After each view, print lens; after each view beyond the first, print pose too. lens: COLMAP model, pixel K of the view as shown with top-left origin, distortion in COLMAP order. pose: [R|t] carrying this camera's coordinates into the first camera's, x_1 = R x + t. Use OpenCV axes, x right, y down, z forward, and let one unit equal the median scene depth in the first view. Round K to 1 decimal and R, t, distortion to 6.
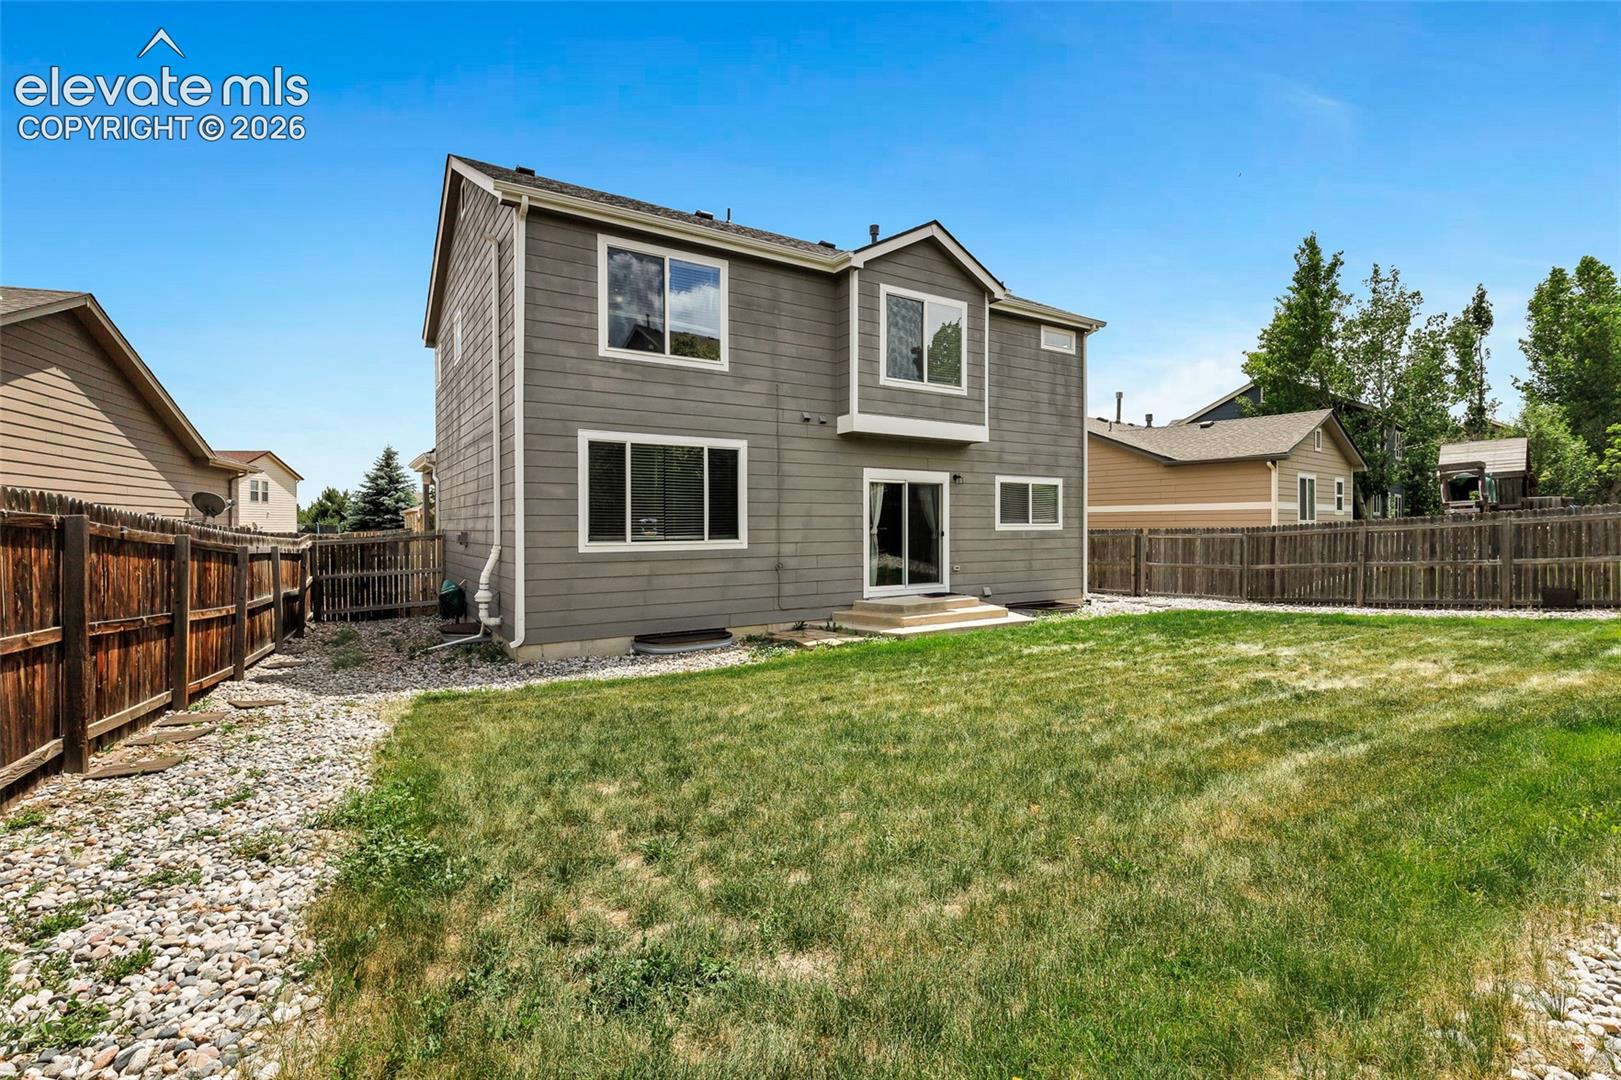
lens RADIAL K [[747.9, 0, 797.3], [0, 747.9, 534.0], [0, 0, 1]] dist [-0.000194, -0.000417]
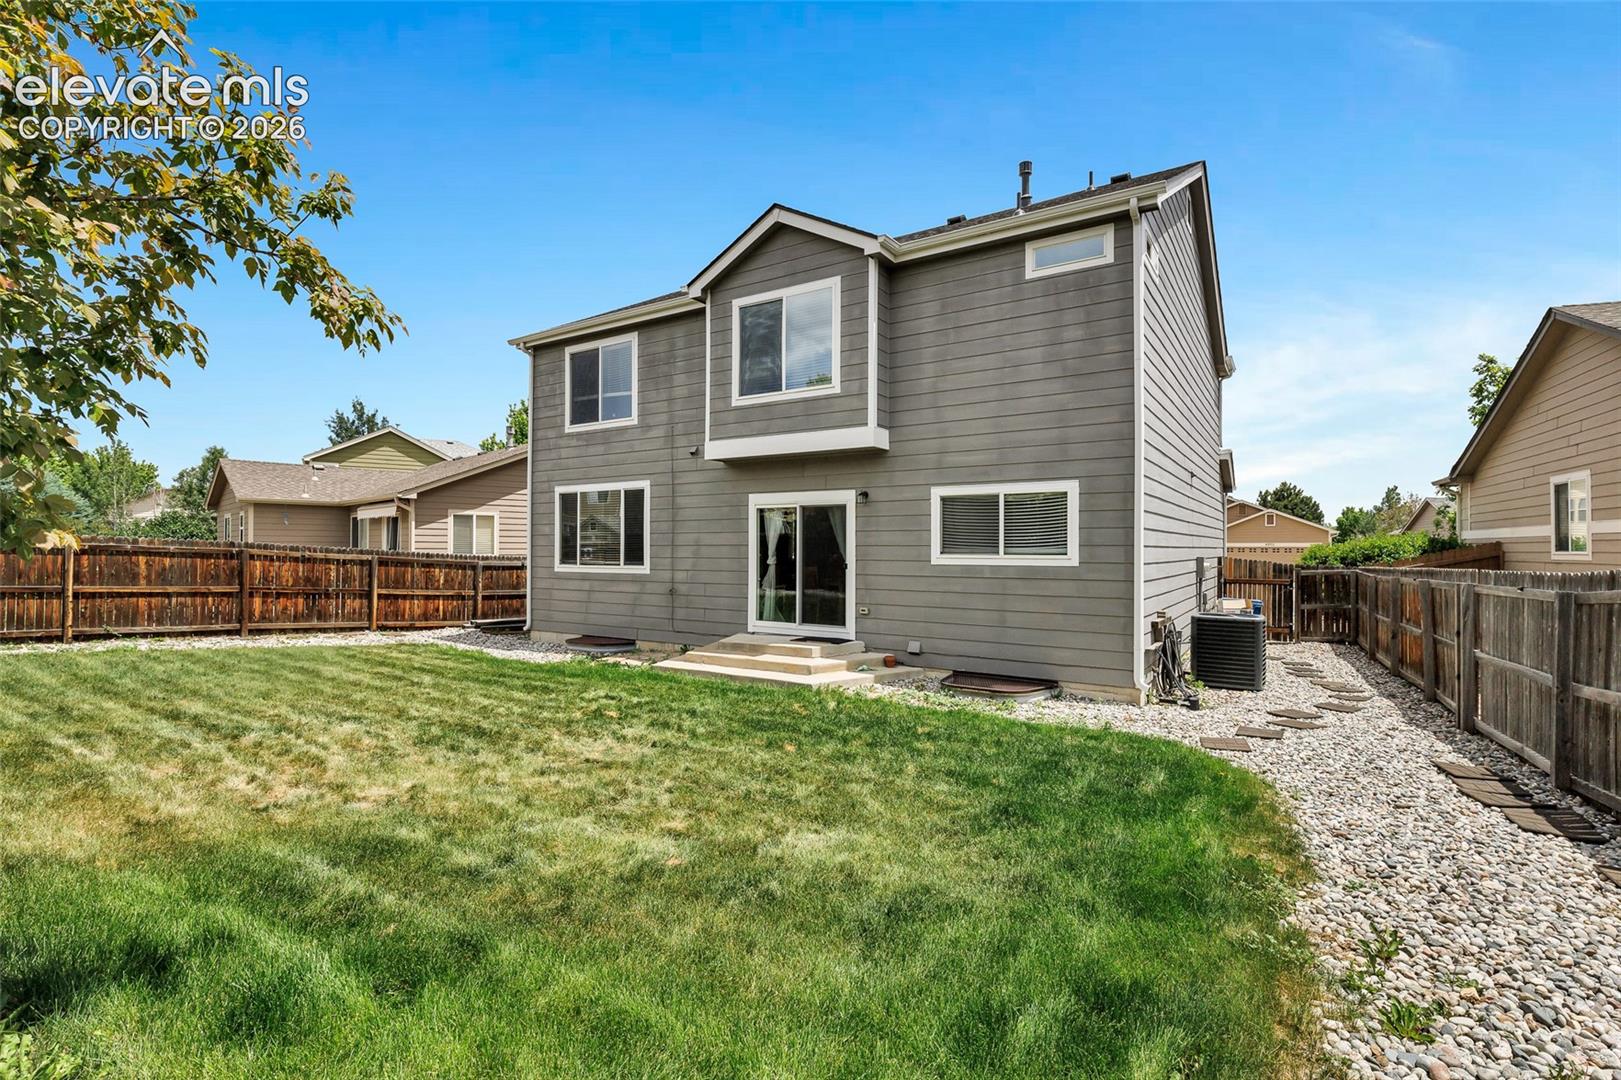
lens RADIAL K [[747.9, 0, 798.7], [0, 747.9, 543.2], [0, 0, 1]] dist [-0.000194, -0.000417]
pose [[0.406356, -0.000120, -0.913715, 1.006877], [-0.012089, 0.999912, -0.005507, -0.022285], [0.913635, 0.013283, 0.406318, 0.690946]]
